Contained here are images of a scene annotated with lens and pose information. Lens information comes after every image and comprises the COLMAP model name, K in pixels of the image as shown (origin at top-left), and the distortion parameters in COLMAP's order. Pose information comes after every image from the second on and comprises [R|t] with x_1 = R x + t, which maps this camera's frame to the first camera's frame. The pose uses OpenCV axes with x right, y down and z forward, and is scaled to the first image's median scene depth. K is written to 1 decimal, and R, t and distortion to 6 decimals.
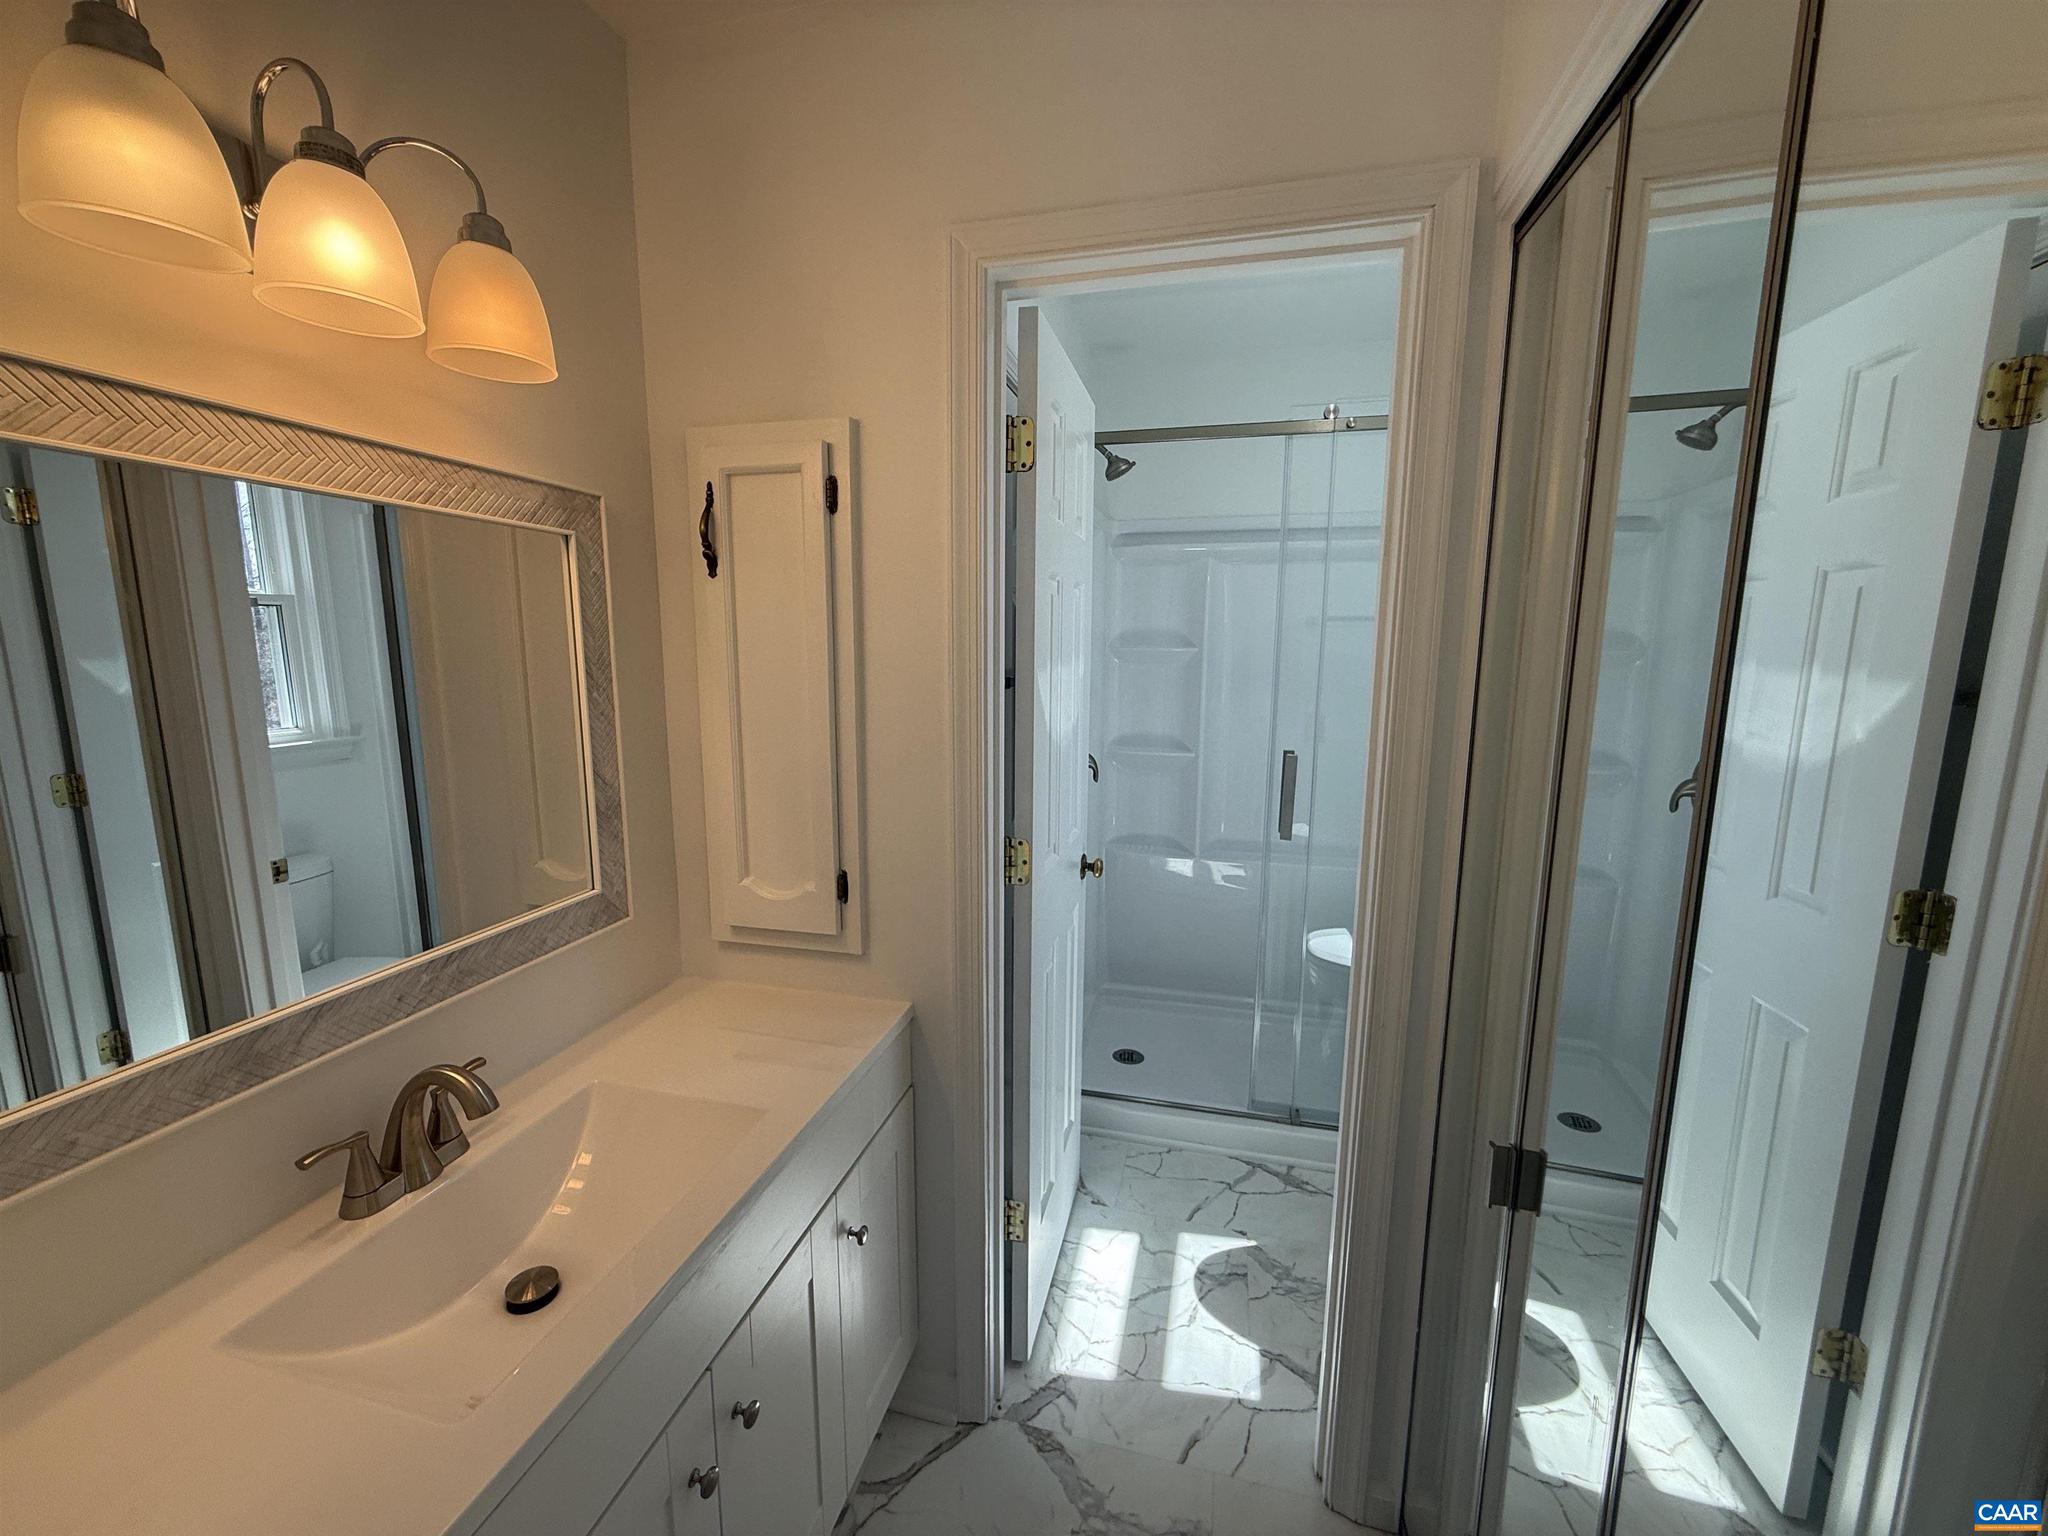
lens RADIAL K [[828.8, 0, 1028.5], [0, 828.8, 774.3], [0, 0, 1]] dist [-0.023732, 0.000827]
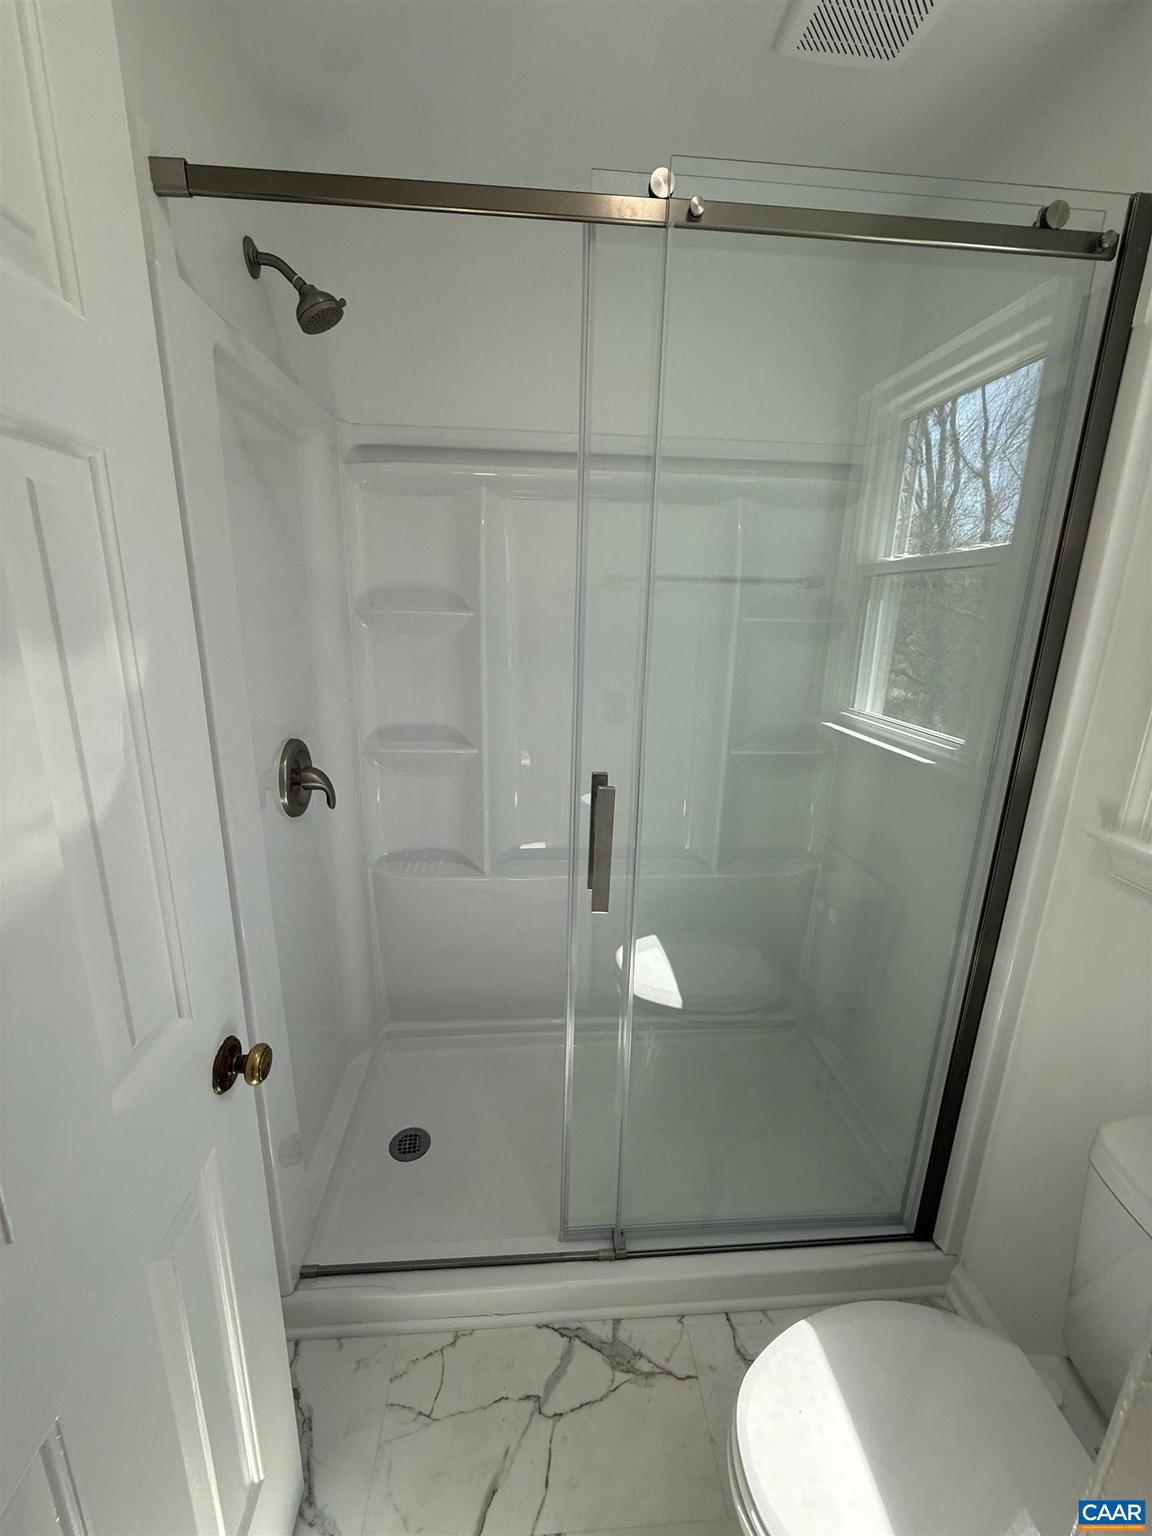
lens RADIAL K [[621.6, 0, 584.4], [0, 621.6, 760.1], [0, 0, 1]] dist [-0.023732, 0.000827]
pose [[0.952171, -0.059129, 0.299792, 0.144863], [0.026531, 0.993392, 0.111665, -0.092991], [-0.304413, -0.098371, 0.947447, 0.500741]]
